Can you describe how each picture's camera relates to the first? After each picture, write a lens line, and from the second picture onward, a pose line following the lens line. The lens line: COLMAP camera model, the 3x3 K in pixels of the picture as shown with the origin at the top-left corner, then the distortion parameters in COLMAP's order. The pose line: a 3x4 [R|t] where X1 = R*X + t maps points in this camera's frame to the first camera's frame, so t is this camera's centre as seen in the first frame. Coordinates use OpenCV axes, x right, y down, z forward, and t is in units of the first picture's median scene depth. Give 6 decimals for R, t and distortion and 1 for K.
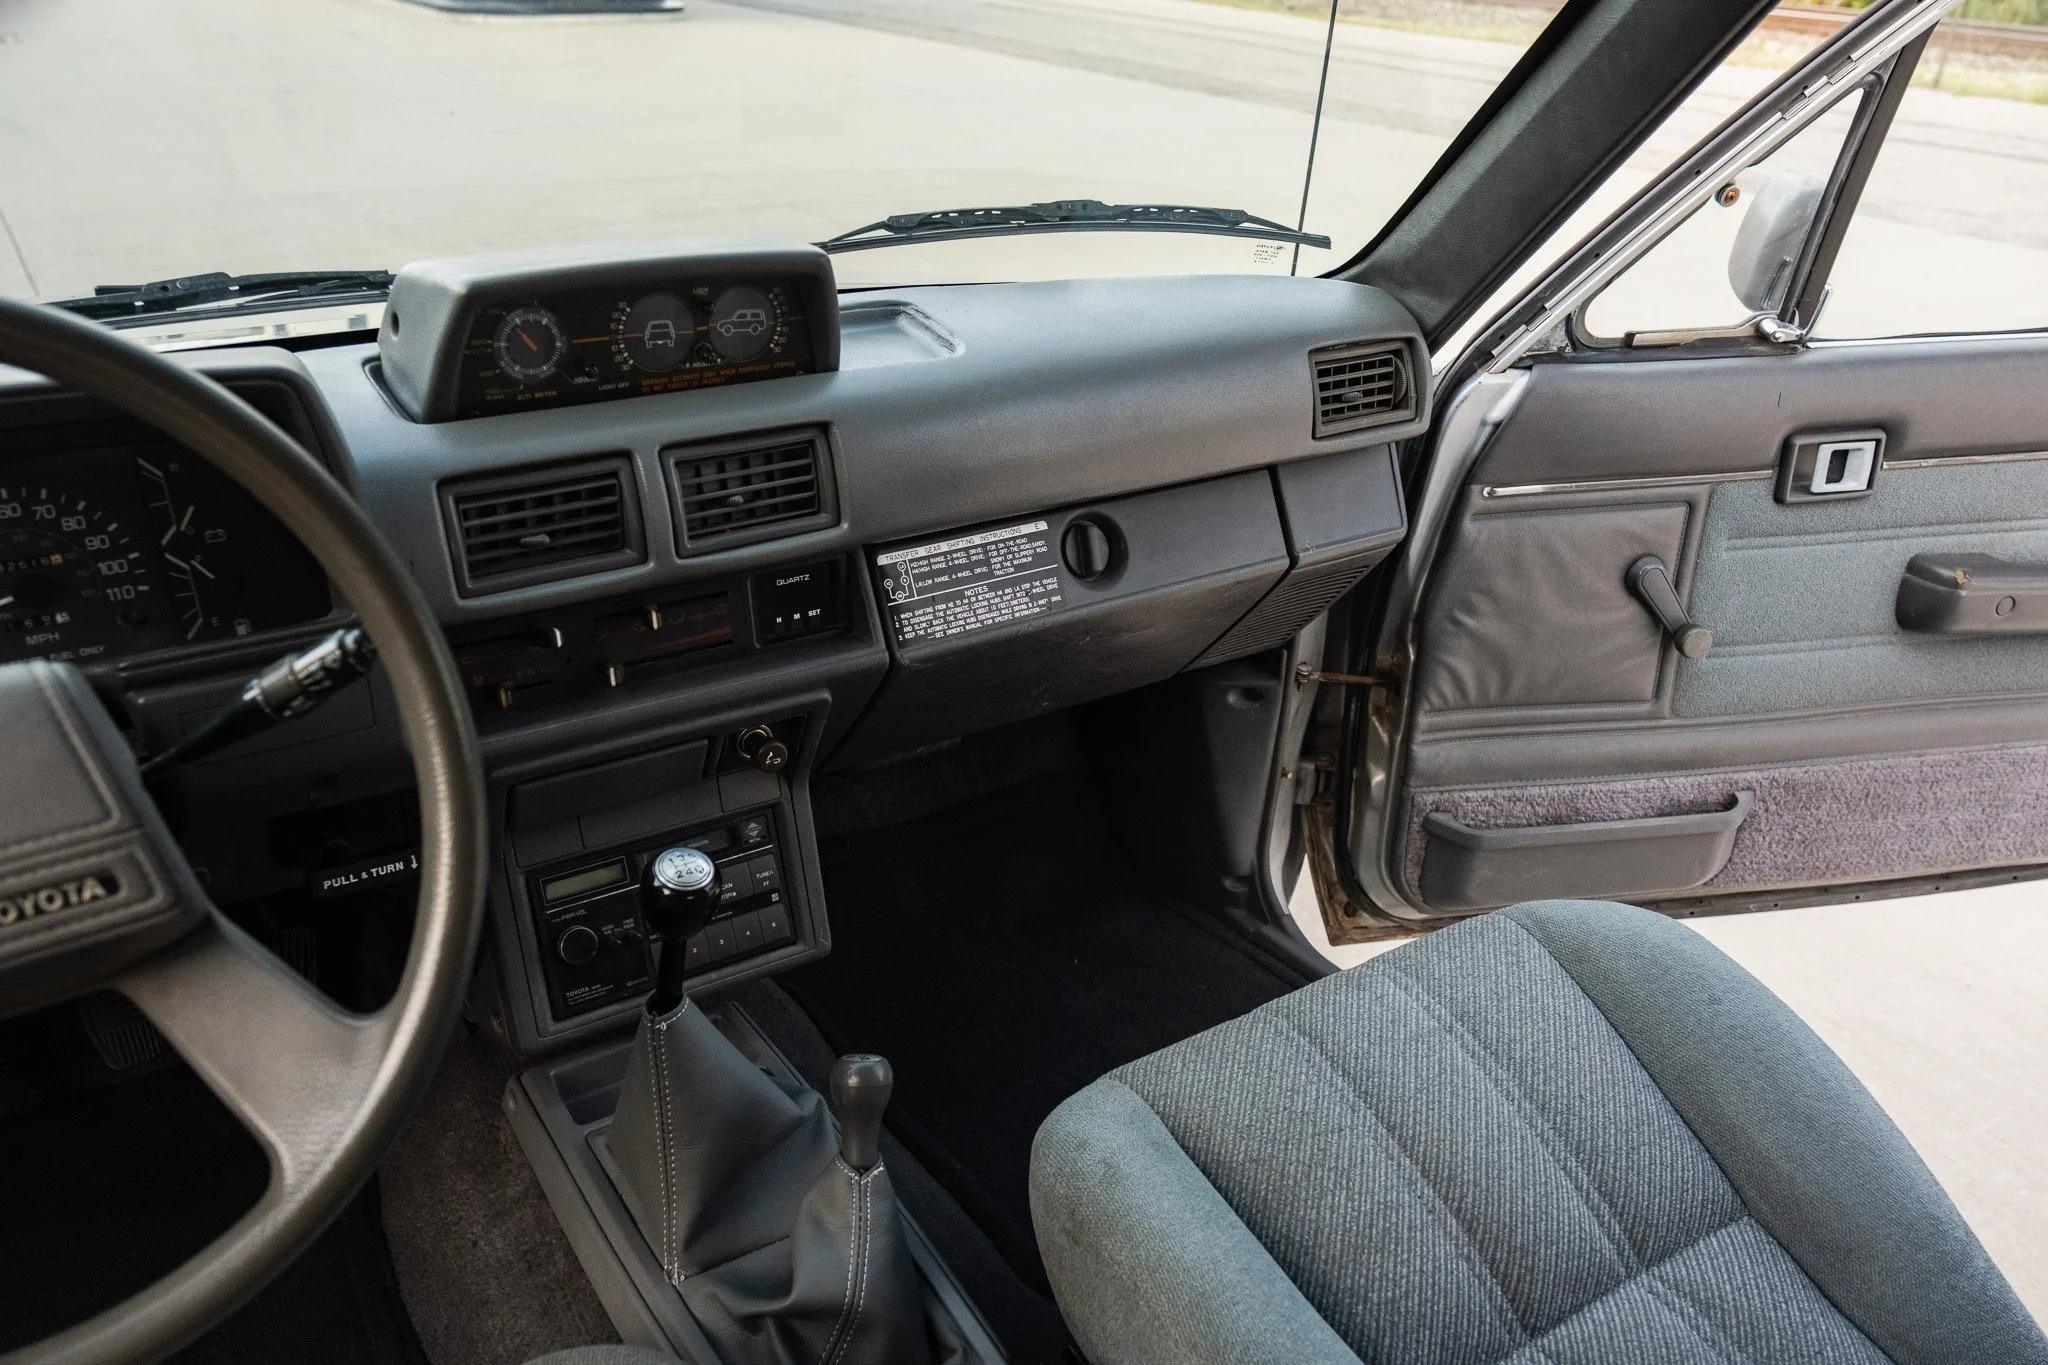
lens RADIAL K [[1452.9, 0, 1024.0], [0, 1452.9, 682.5], [0, 0, 1]] dist [0.000121, 0.007133]
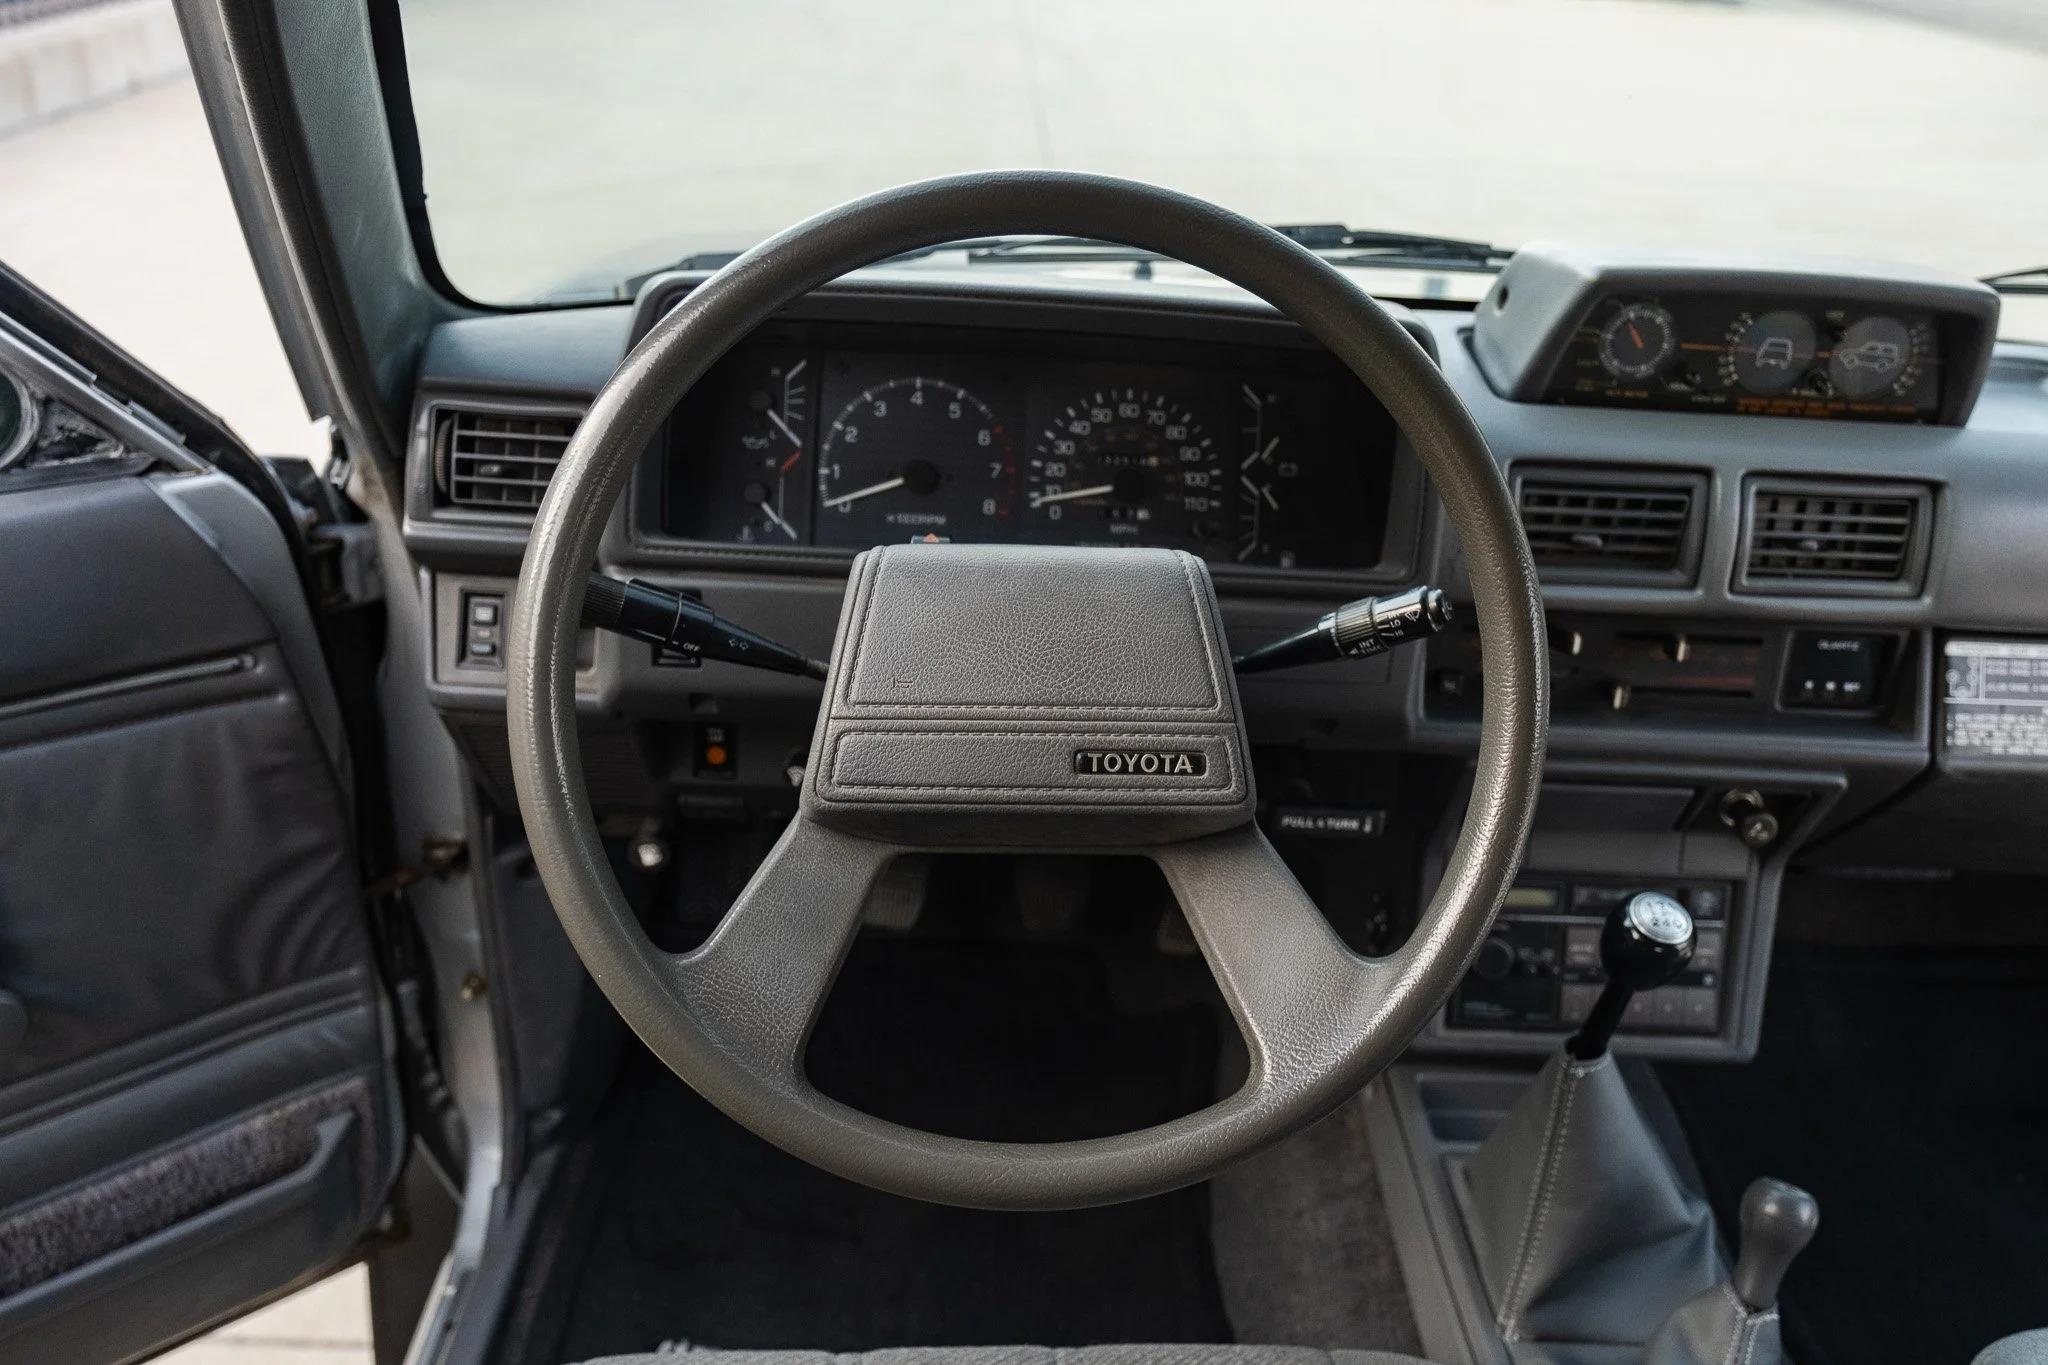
lens RADIAL K [[1650.5, 0, 914.6], [0, 1650.5, 674.3], [0, 0, 1]] dist [0.010281, 0.002789]
pose [[0.871614, 0.254983, -0.418656, -0.235987], [-0.266641, 0.963279, 0.031559, 0.068982], [0.411329, 0.084124, 0.907597, -0.160769]]
